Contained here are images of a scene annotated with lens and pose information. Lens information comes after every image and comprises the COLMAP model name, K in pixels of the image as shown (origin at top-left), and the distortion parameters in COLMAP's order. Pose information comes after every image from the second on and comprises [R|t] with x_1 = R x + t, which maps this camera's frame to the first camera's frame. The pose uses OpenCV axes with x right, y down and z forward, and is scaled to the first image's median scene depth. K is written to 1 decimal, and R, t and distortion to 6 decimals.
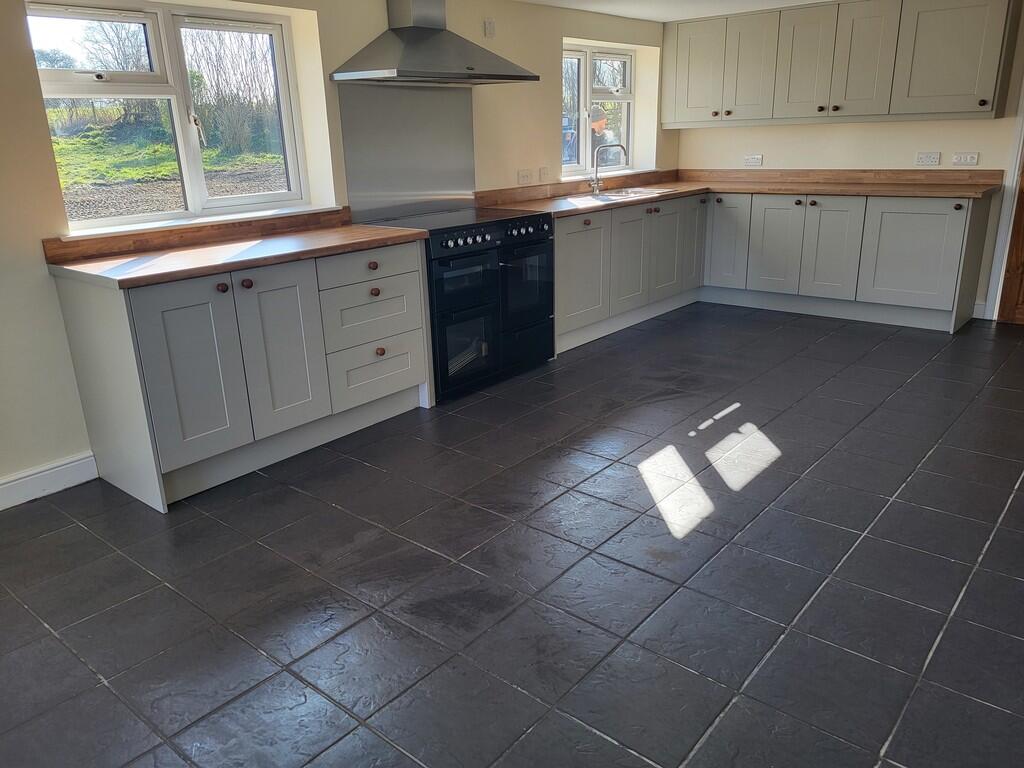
lens RADIAL K [[782.3, 0, 509.8], [0, 782.3, 386.3], [0, 0, 1]] dist [0.064156, -0.060988]
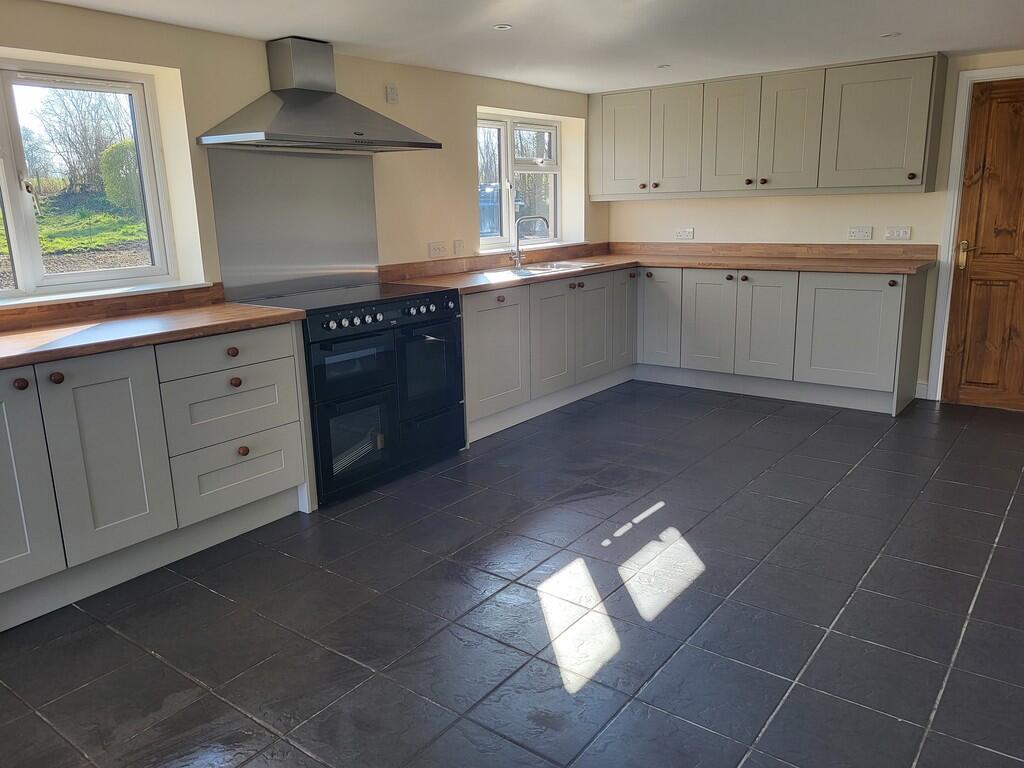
lens RADIAL K [[791.5, 0, 512.0], [0, 791.5, 384.0], [0, 0, 1]] dist [0.060334, -0.057899]
pose [[0.998548, -0.007173, 0.053388, 0.063198], [0.011926, 0.995938, -0.089252, -0.028027], [-0.052531, 0.089759, 0.994577, 0.091102]]
